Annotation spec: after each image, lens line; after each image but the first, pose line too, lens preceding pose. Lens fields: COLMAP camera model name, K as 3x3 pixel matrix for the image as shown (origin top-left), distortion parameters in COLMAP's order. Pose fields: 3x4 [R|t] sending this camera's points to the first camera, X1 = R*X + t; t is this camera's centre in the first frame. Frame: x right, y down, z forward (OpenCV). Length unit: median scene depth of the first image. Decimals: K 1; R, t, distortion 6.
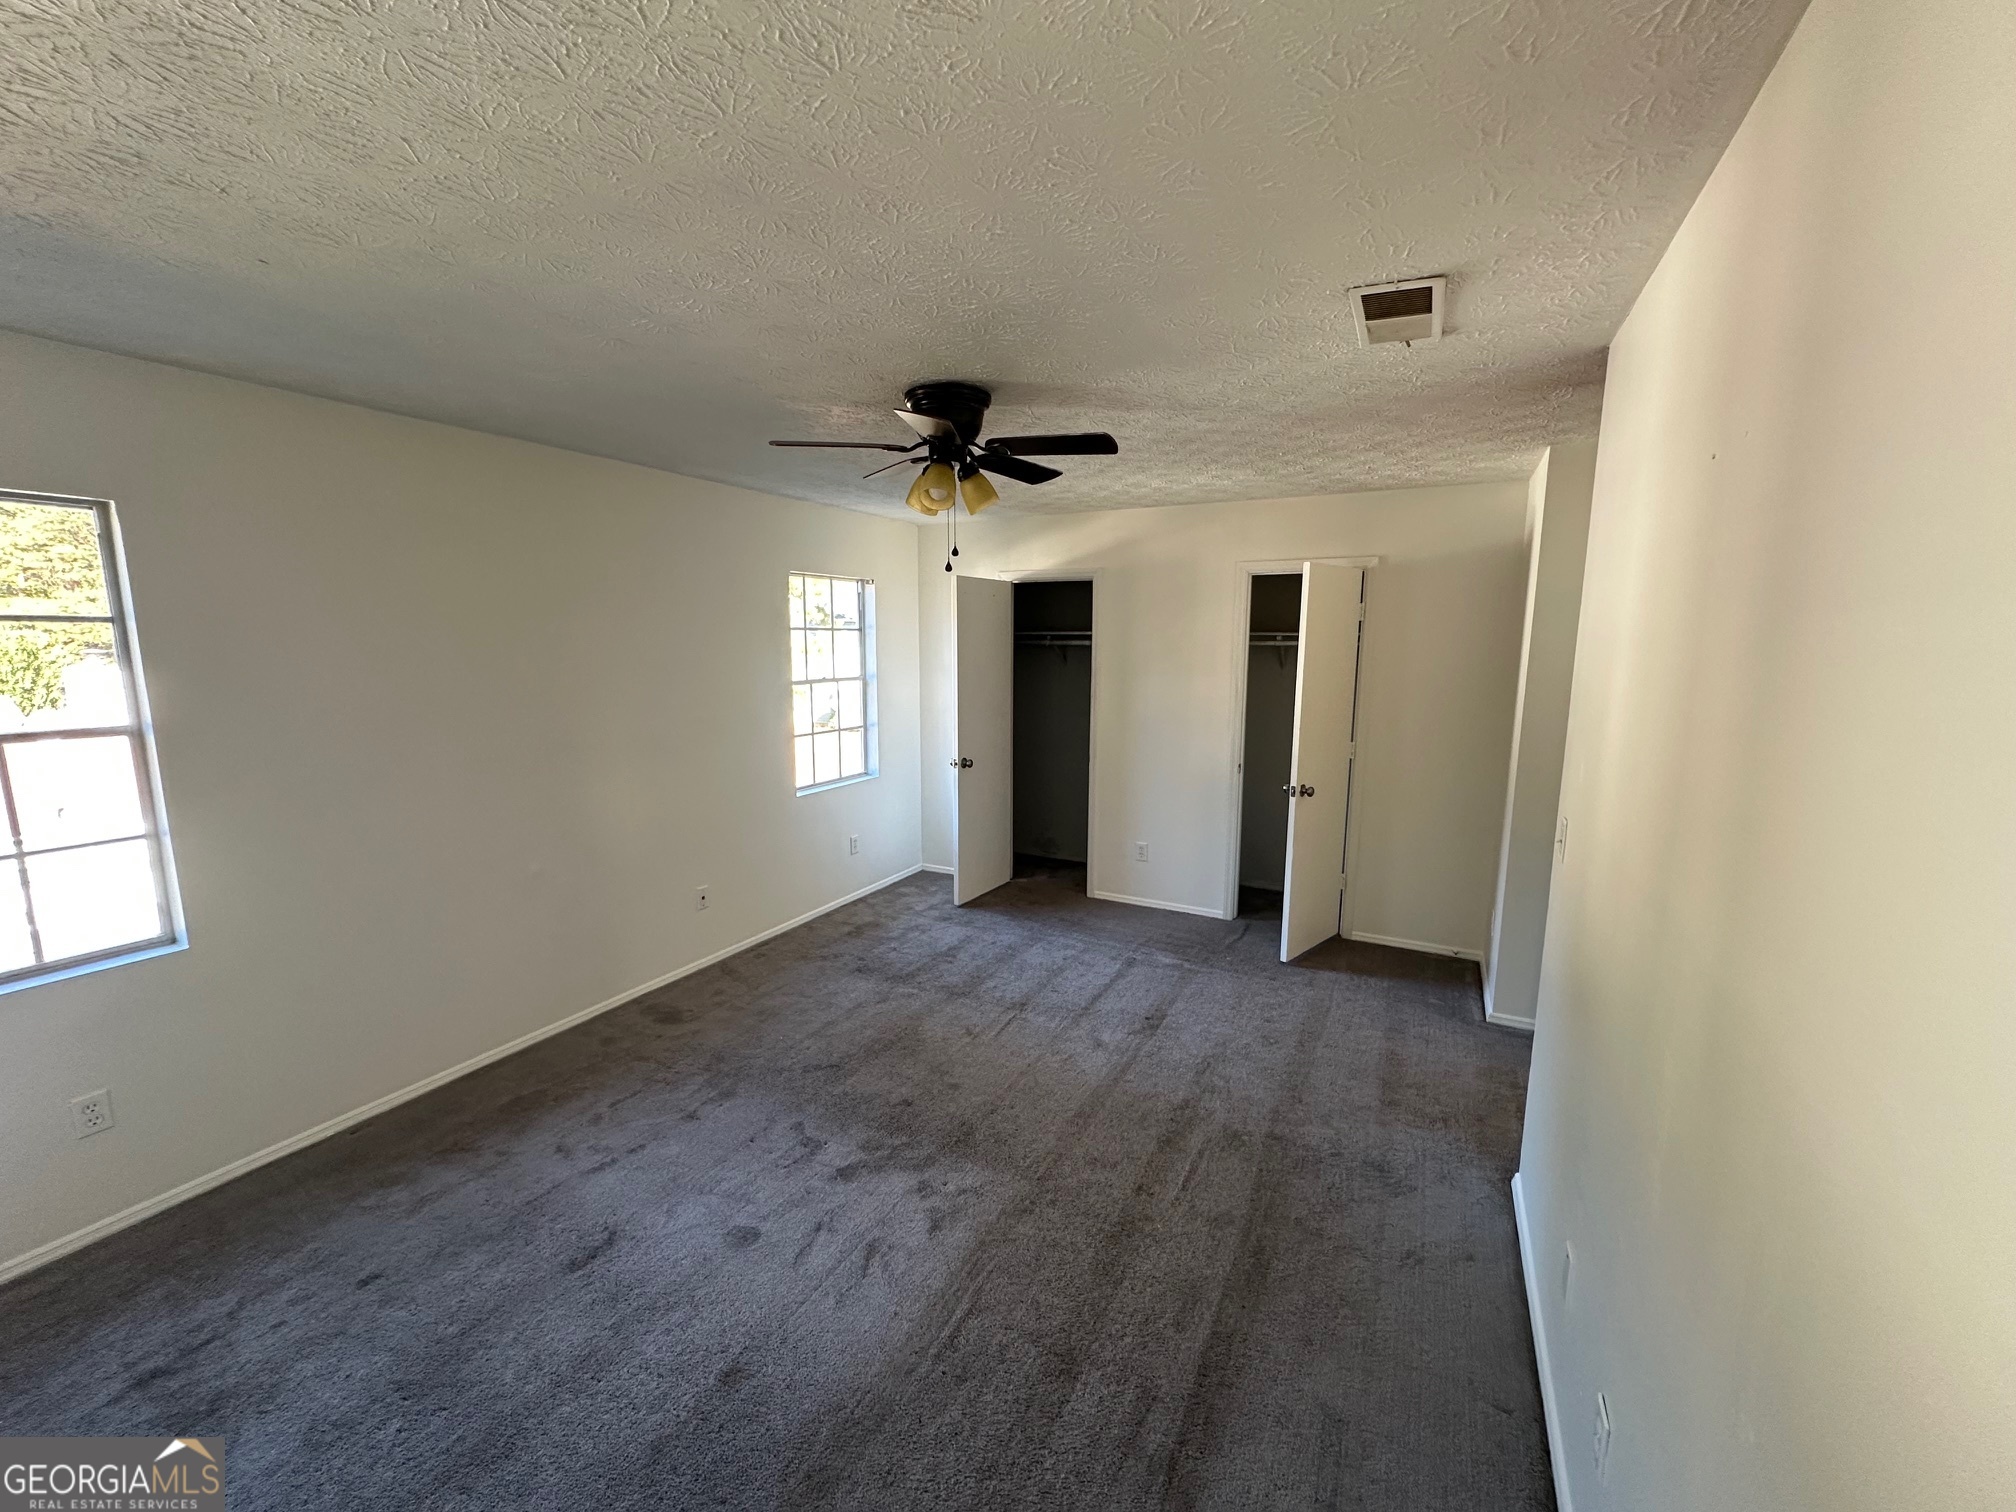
lens RADIAL K [[803.8, 0, 1008.8], [0, 803.8, 760.2], [0, 0, 1]] dist [-0.001274, 0.000146]
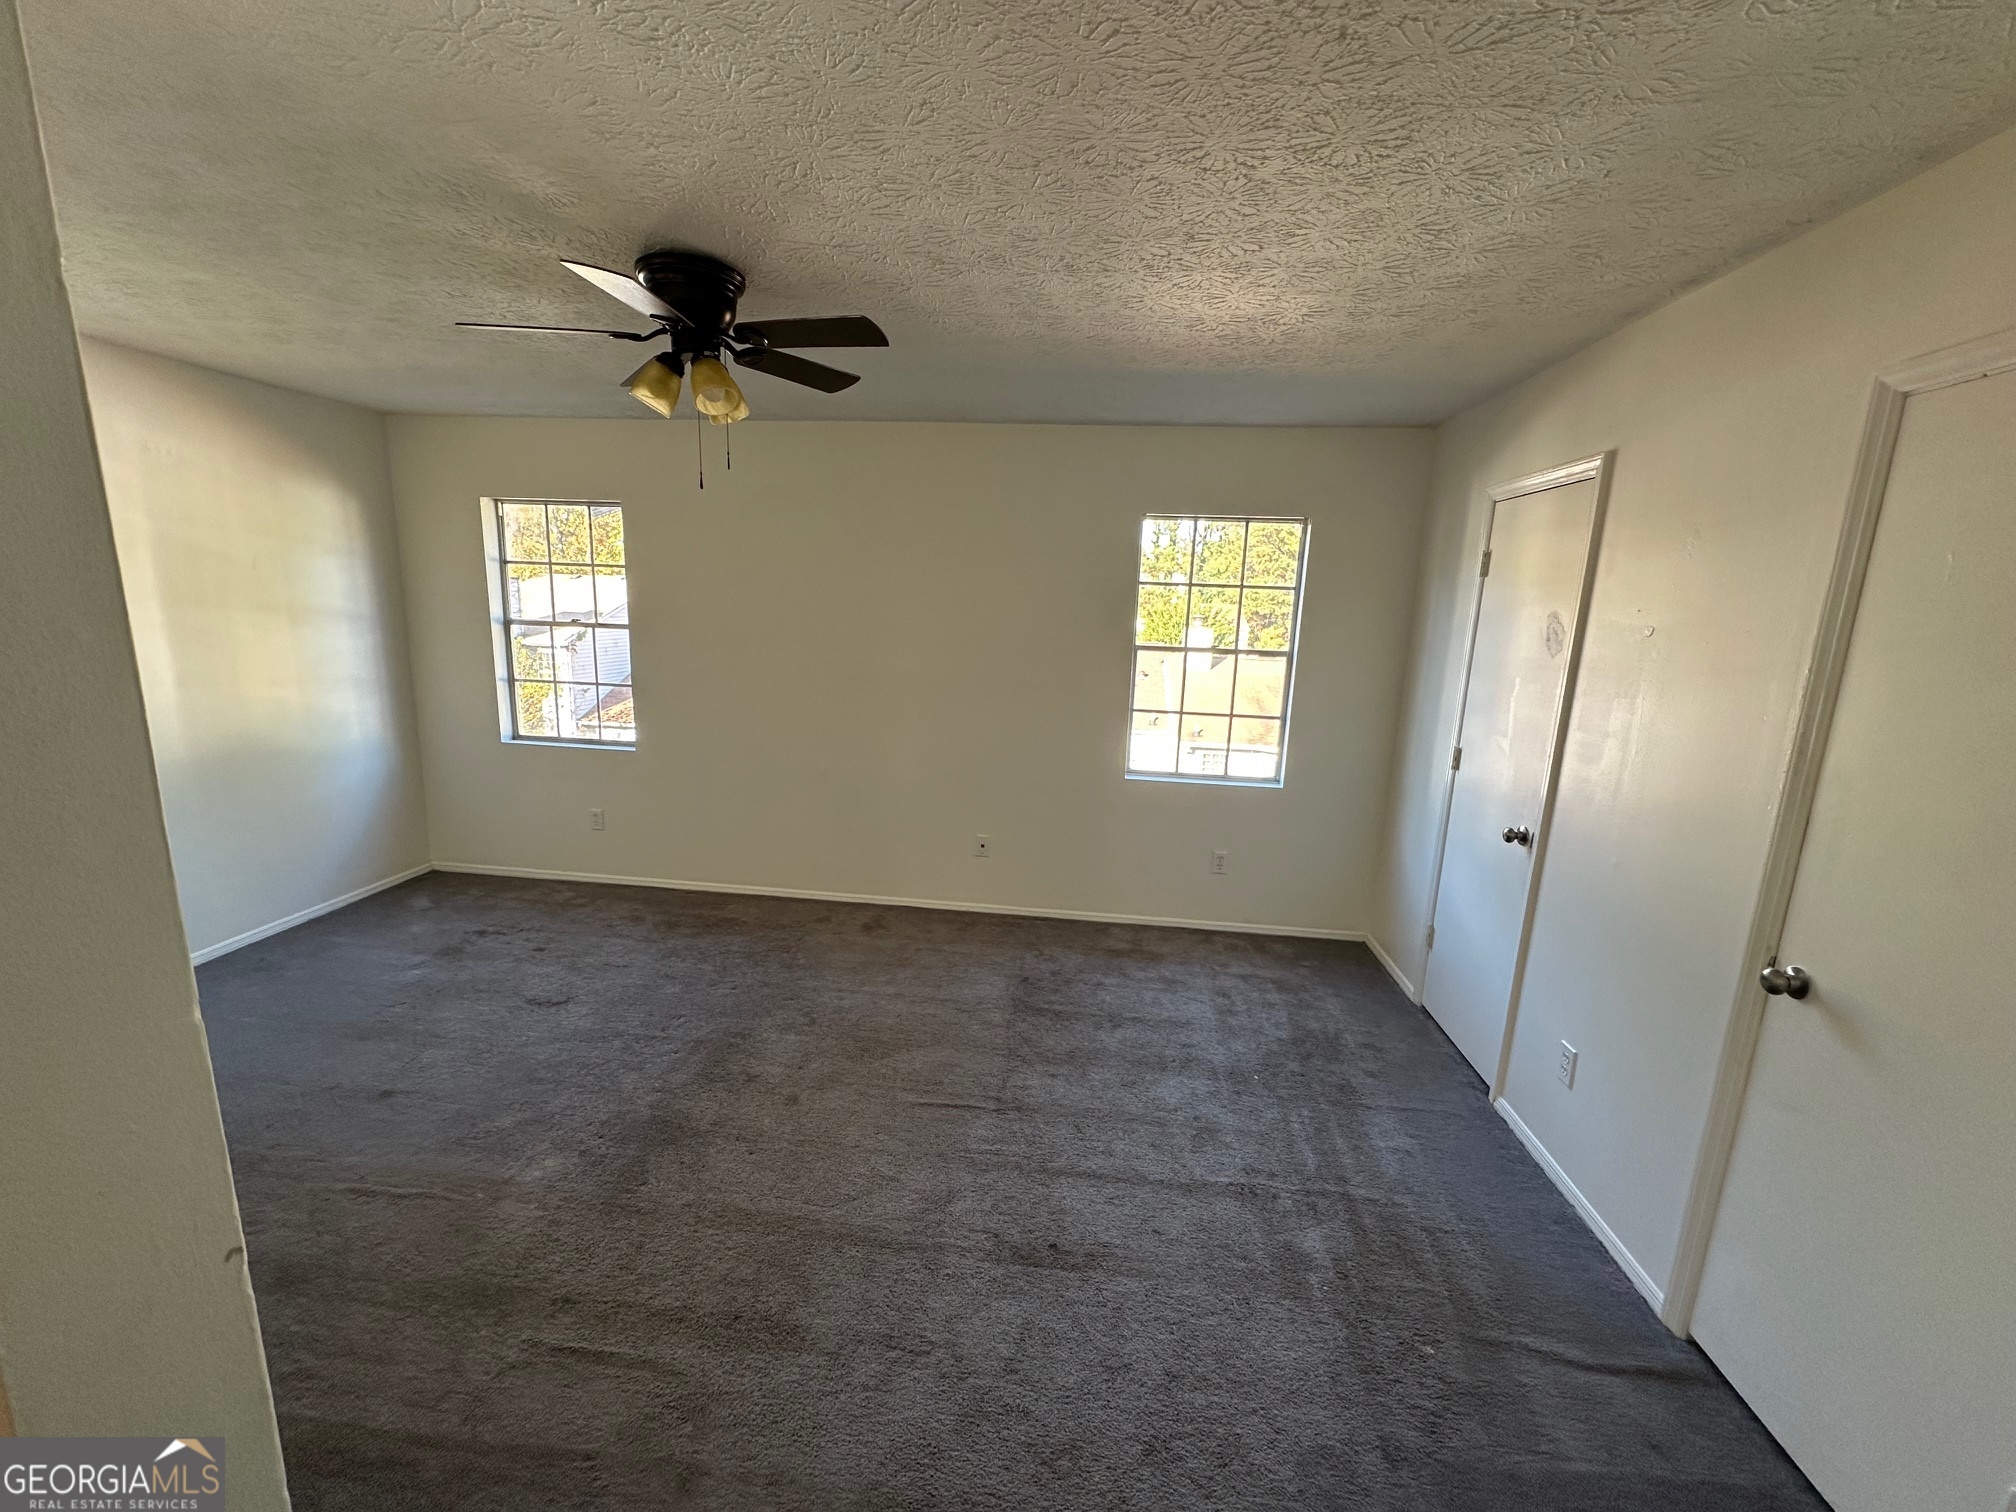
lens RADIAL K [[803.8, 0, 1008.8], [0, 803.8, 760.2], [0, 0, 1]] dist [-0.001274, 0.000146]
pose [[0.360931, 0.187779, -0.913492, 0.542380], [-0.175032, 0.975752, 0.131420, -0.074909], [0.916020, 0.112457, 0.385047, 0.626258]]
